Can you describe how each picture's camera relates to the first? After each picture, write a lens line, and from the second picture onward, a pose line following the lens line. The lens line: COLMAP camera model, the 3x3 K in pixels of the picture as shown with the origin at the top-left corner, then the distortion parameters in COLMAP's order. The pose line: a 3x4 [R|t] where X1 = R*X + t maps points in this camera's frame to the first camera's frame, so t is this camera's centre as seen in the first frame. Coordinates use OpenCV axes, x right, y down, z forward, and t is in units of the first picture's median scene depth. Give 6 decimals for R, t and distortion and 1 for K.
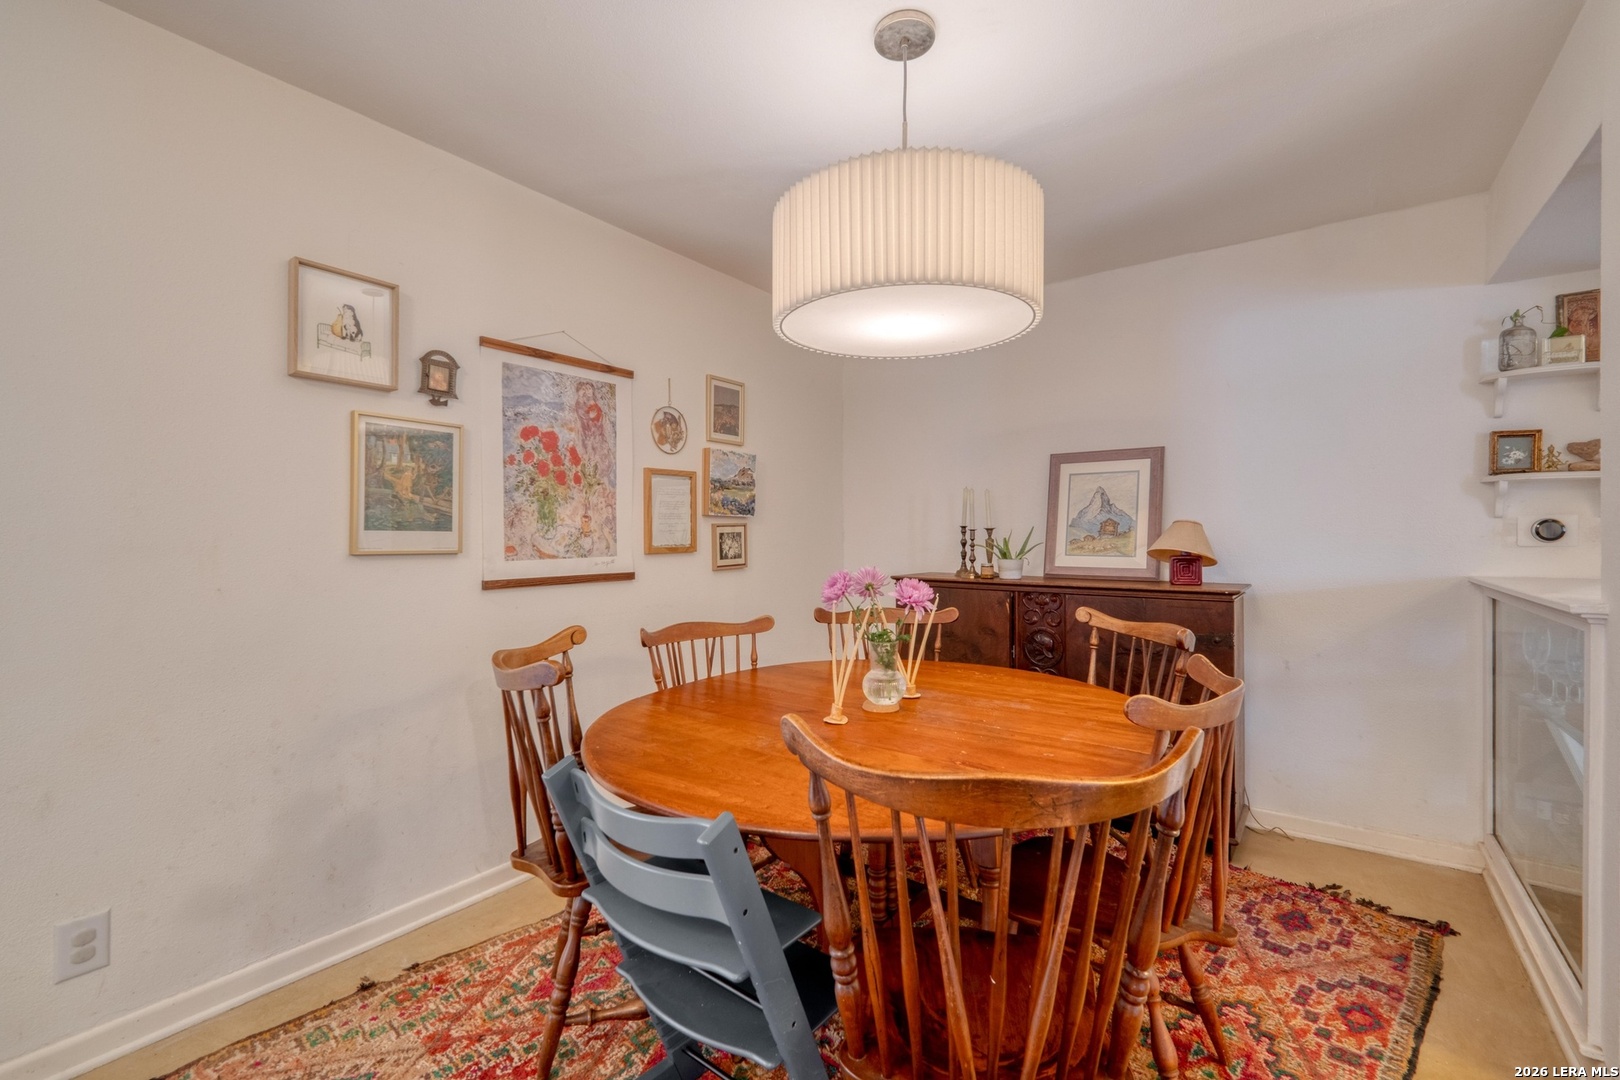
lens RADIAL K [[708.6, 0, 808.2], [0, 708.6, 536.4], [0, 0, 1]] dist [0.003041, 0.000484]
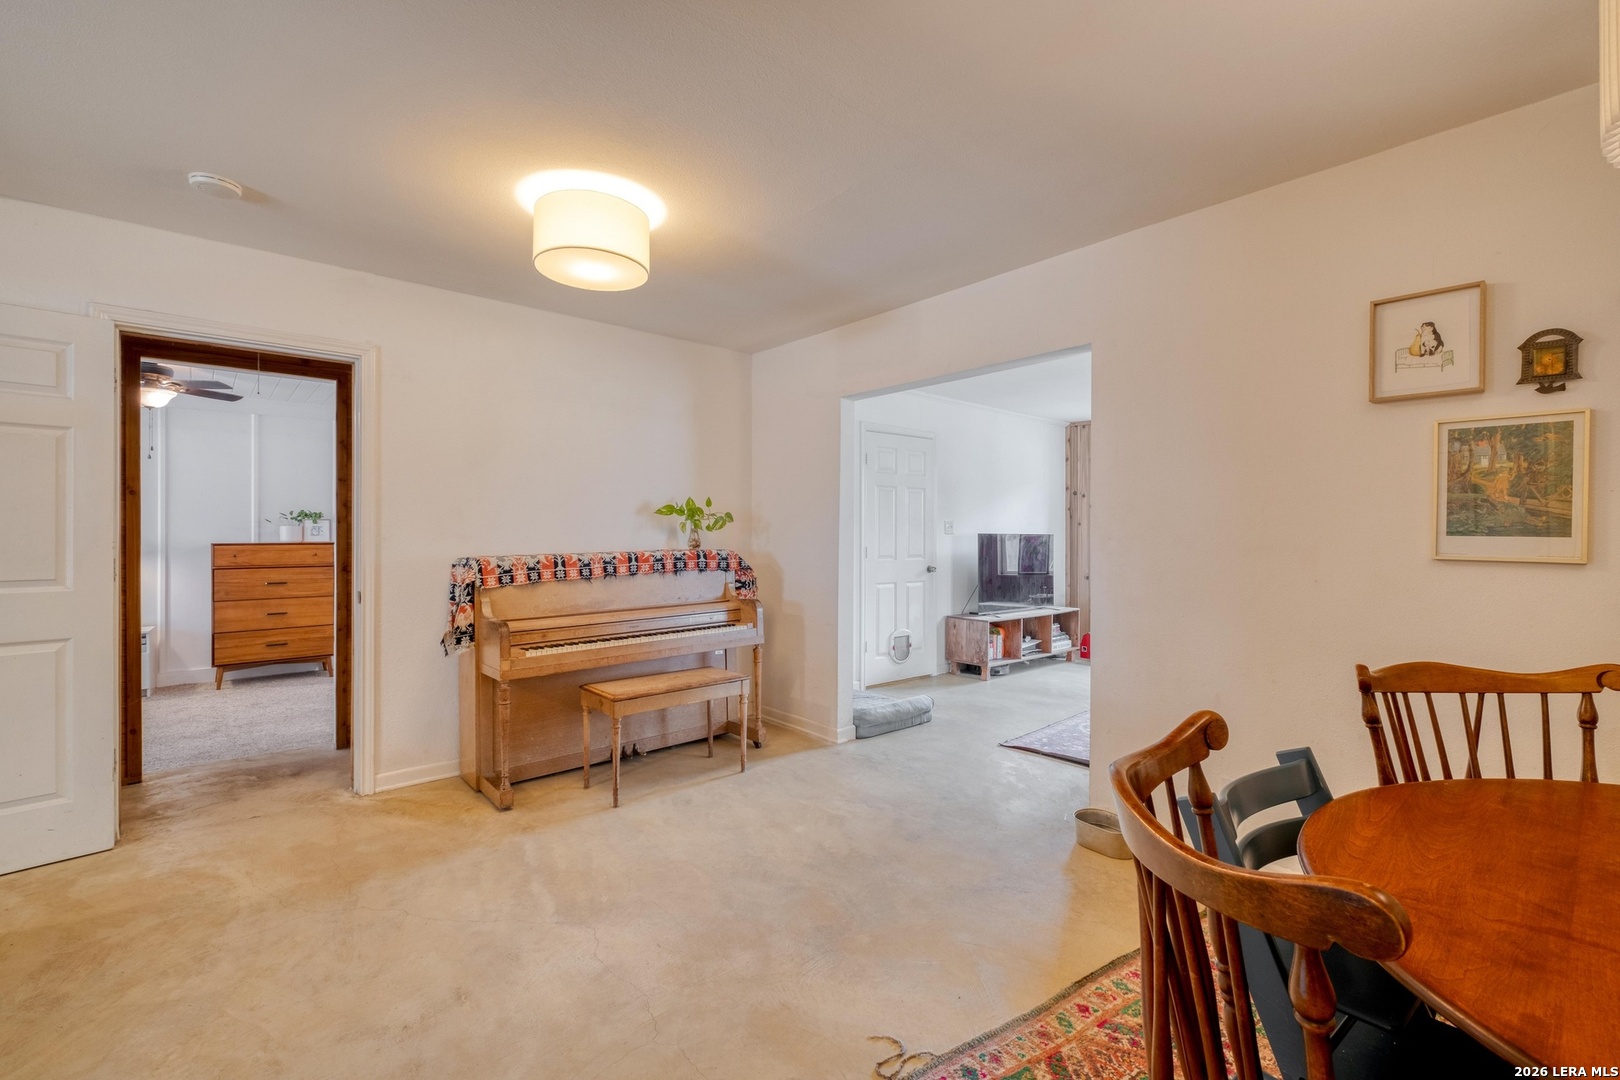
lens RADIAL K [[708.6, 0, 812.0], [0, 708.6, 538.6], [0, 0, 1]] dist [0.003041, 0.000484]
pose [[-0.230311, 0.001939, -0.973115, 0.556752], [-0.015039, 0.999871, 0.005552, 0.003279], [0.973001, 0.015914, -0.230252, 0.337231]]
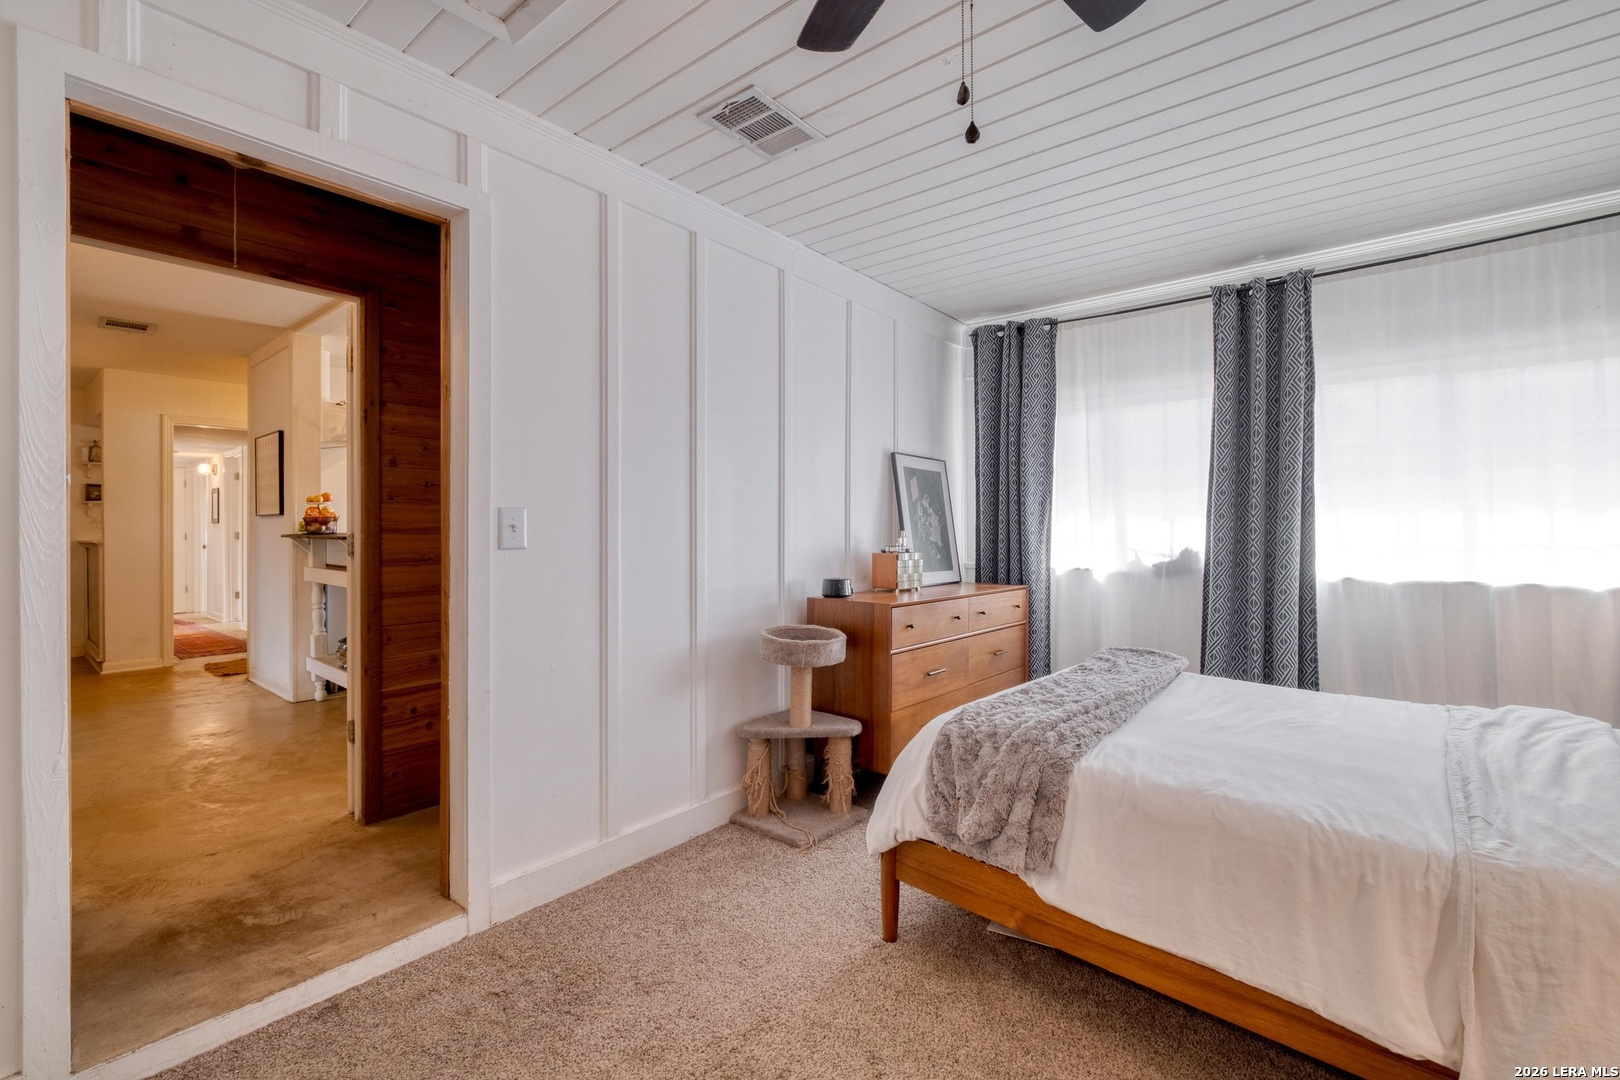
lens RADIAL K [[708.6, 0, 807.1], [0, 708.6, 538.9], [0, 0, 1]] dist [0.003041, 0.000484]
pose [[0.079851, -0.007565, 0.996778, -1.738322], [0.010790, 0.999919, 0.006725, 0.079762], [-0.996748, 0.010218, 0.079926, -2.239336]]
